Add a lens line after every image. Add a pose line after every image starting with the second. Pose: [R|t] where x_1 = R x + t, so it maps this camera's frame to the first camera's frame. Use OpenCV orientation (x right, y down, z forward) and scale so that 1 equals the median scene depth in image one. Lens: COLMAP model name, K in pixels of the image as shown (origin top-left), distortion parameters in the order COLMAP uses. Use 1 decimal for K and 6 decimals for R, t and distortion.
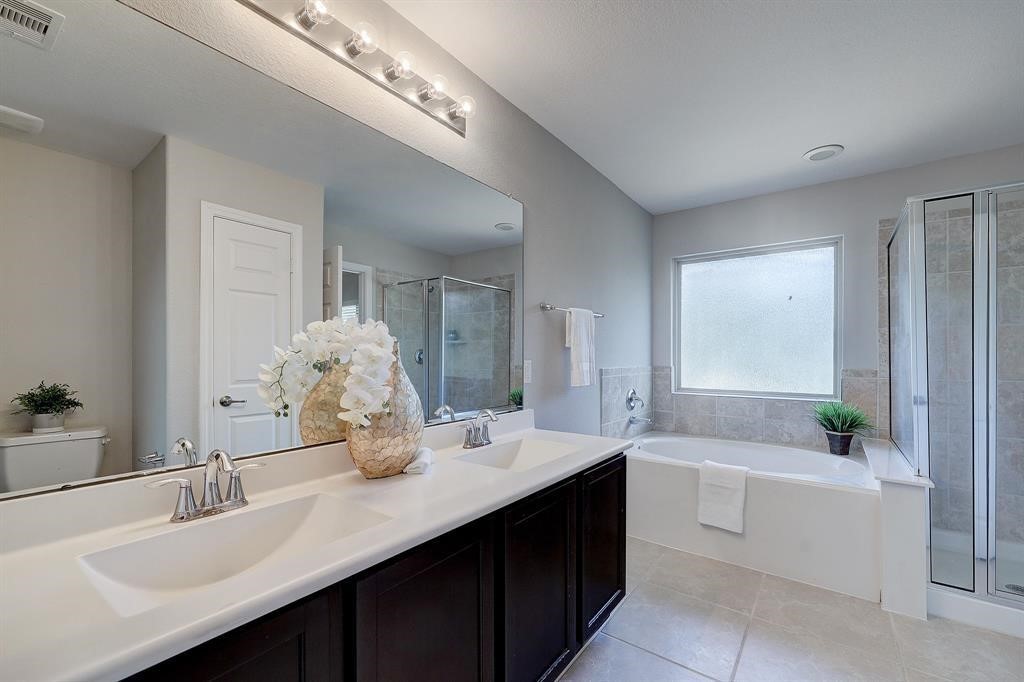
lens RADIAL K [[414.2, 0, 526.9], [0, 414.2, 356.5], [0, 0, 1]] dist [-0.000346, 0.000098]
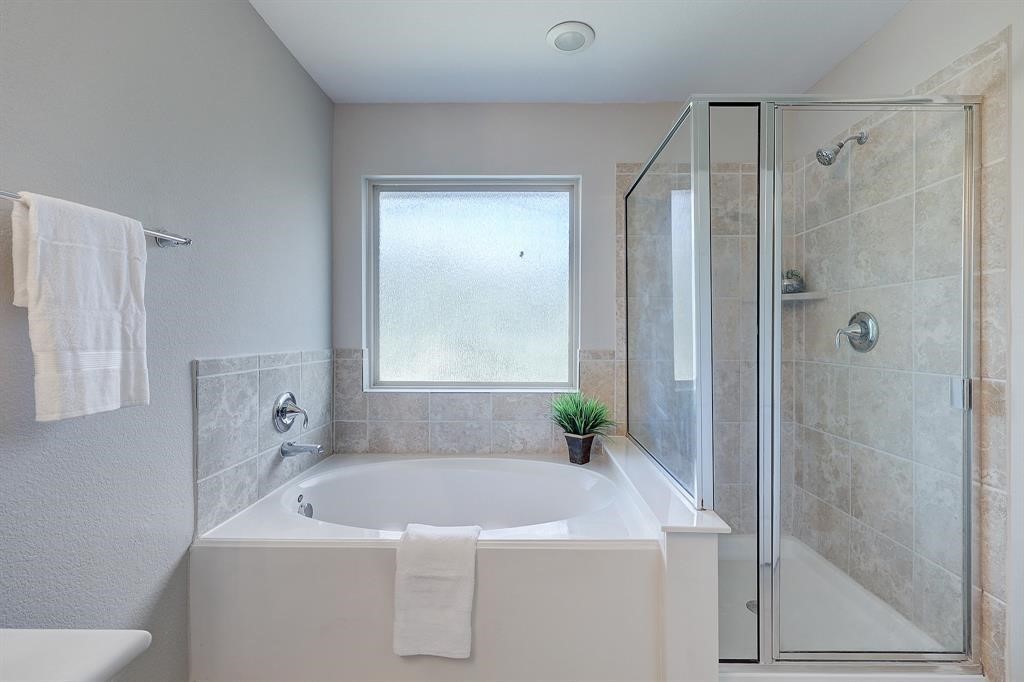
lens RADIAL K [[466.7, 0, 517.0], [0, 466.7, 335.3], [0, 0, 1]] dist [-0.000009, -0.000016]
pose [[0.821736, -0.003487, 0.569857, 0.174681], [0.000473, 0.999985, 0.005438, -0.000952], [-0.569867, -0.004199, 0.821726, 0.363047]]
